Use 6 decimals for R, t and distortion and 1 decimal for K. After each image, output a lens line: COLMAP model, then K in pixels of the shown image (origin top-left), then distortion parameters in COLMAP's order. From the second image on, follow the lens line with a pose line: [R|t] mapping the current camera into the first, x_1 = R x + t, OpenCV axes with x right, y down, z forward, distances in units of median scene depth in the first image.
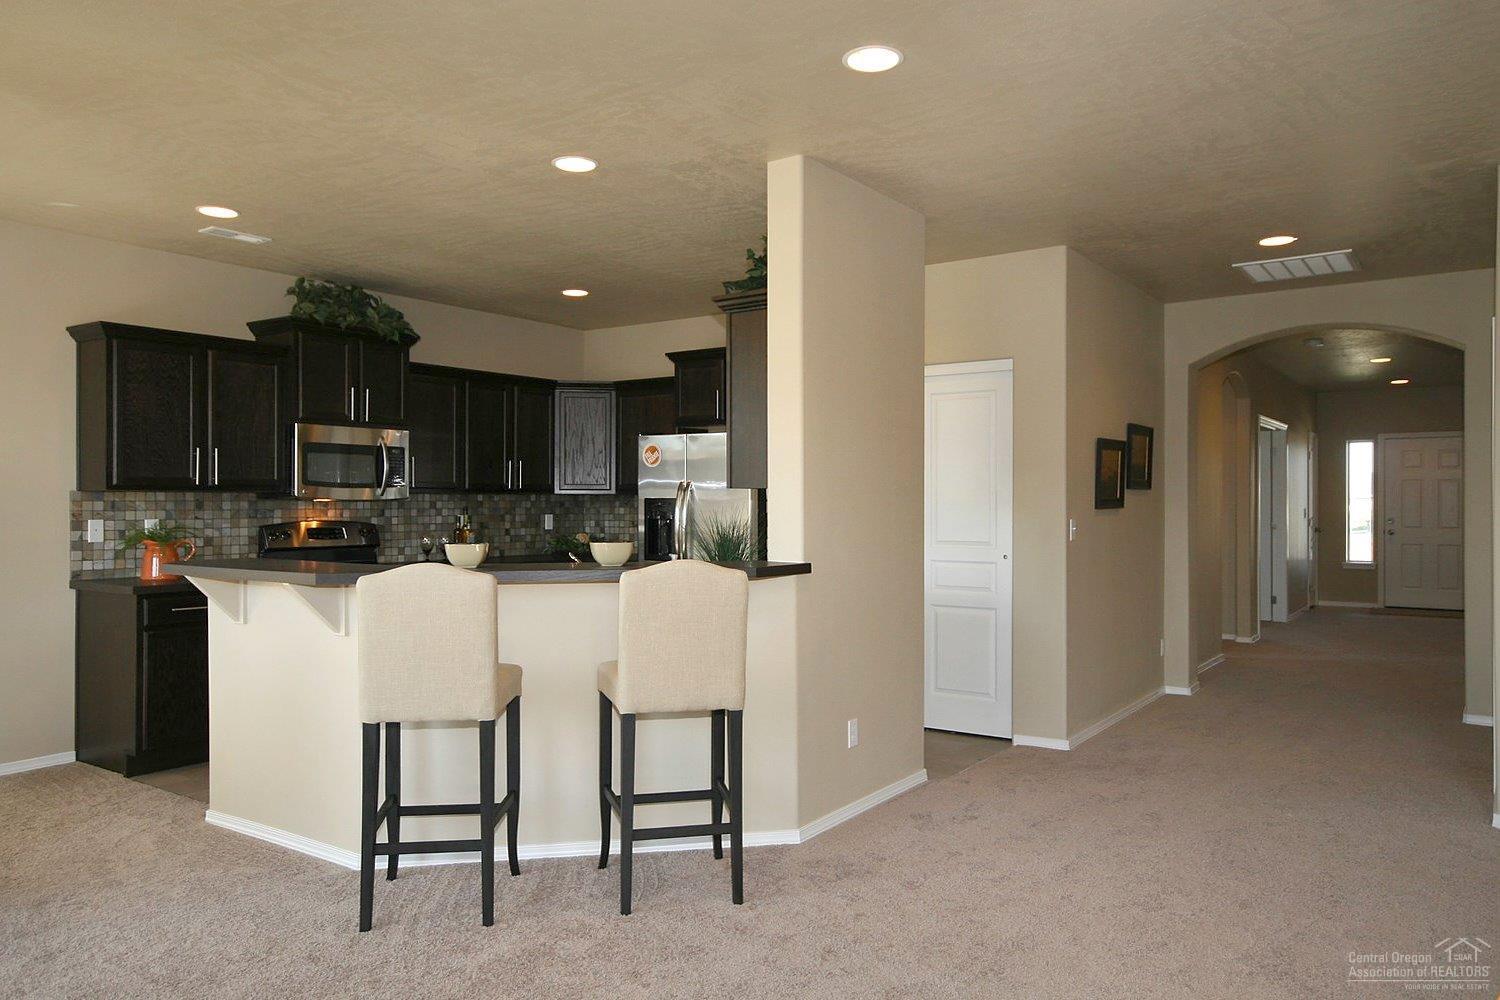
lens RADIAL K [[1034.4, 0, 734.8], [0, 1034.4, 497.9], [0, 0, 1]] dist [0.035192, 0.016584]
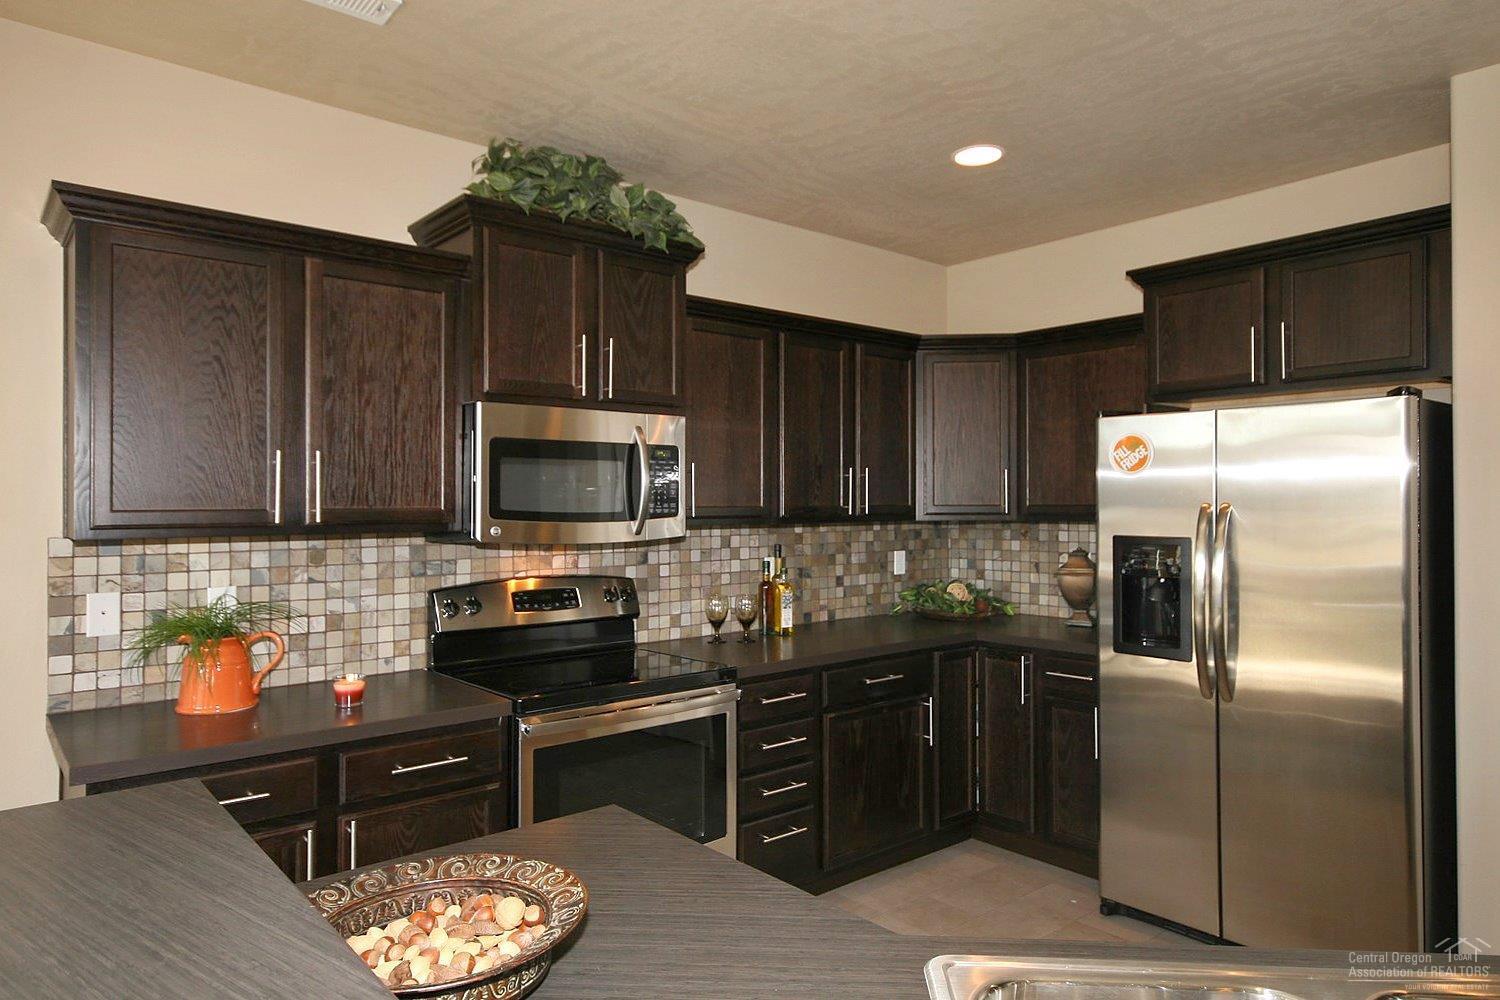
lens RADIAL K [[972.6, 0, 752.2], [0, 972.6, 499.4], [0, 0, 1]] dist [0.007073, 0.001629]
pose [[0.967696, -0.001496, -0.252116, -0.147085], [0.001353, 0.999999, -0.000740, -0.019509], [0.252116, 0.000375, 0.967697, 0.503344]]
